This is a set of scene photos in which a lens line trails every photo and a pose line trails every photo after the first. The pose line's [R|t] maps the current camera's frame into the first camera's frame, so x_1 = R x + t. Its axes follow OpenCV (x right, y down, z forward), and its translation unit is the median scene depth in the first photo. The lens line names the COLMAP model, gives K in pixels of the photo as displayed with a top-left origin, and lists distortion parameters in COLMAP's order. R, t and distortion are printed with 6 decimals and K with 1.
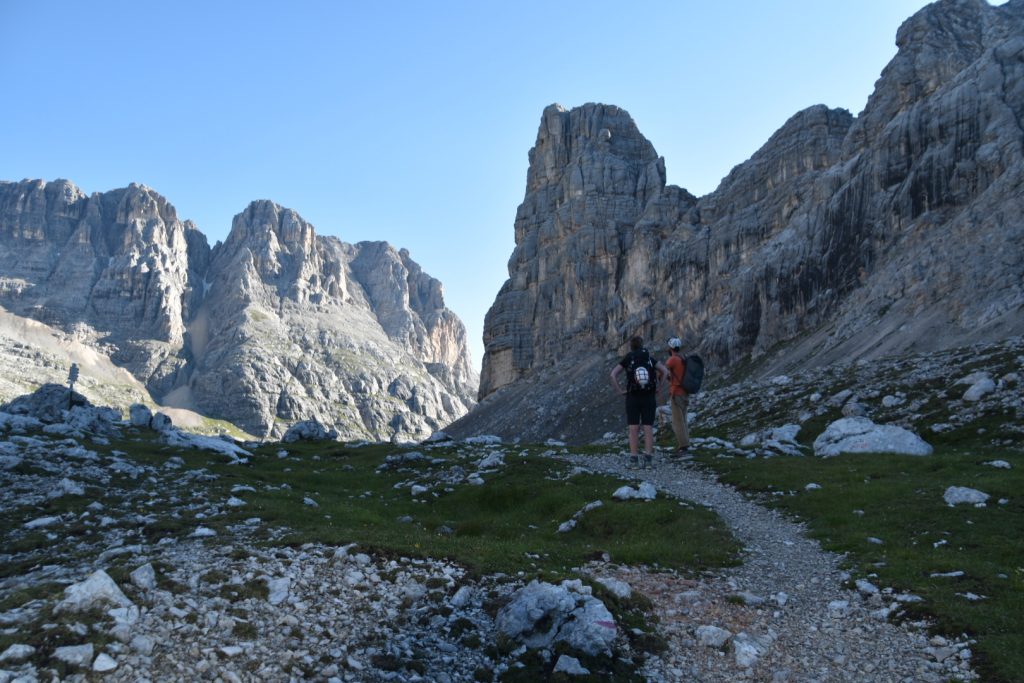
lens RADIAL K [[810.5, 0, 530.3], [0, 810.5, 344.6], [0, 0, 1]] dist [-0.177975, 0.149906]
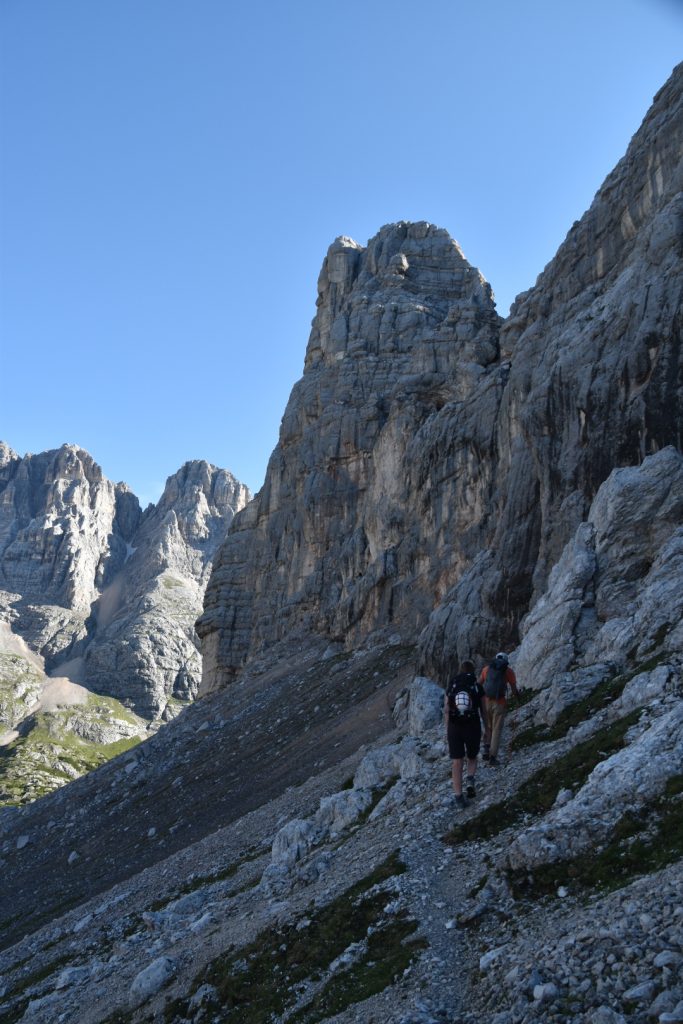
lens RADIAL K [[810.5, 0, 341.5], [0, 810.5, 512.0], [0, 0, 1]] dist [-0.177975, 0.149906]
pose [[0.973137, -0.013346, -0.229839, 0.066470], [-0.016571, 0.991669, -0.127742, -0.002325], [0.229629, 0.128119, 0.964809, 0.162011]]
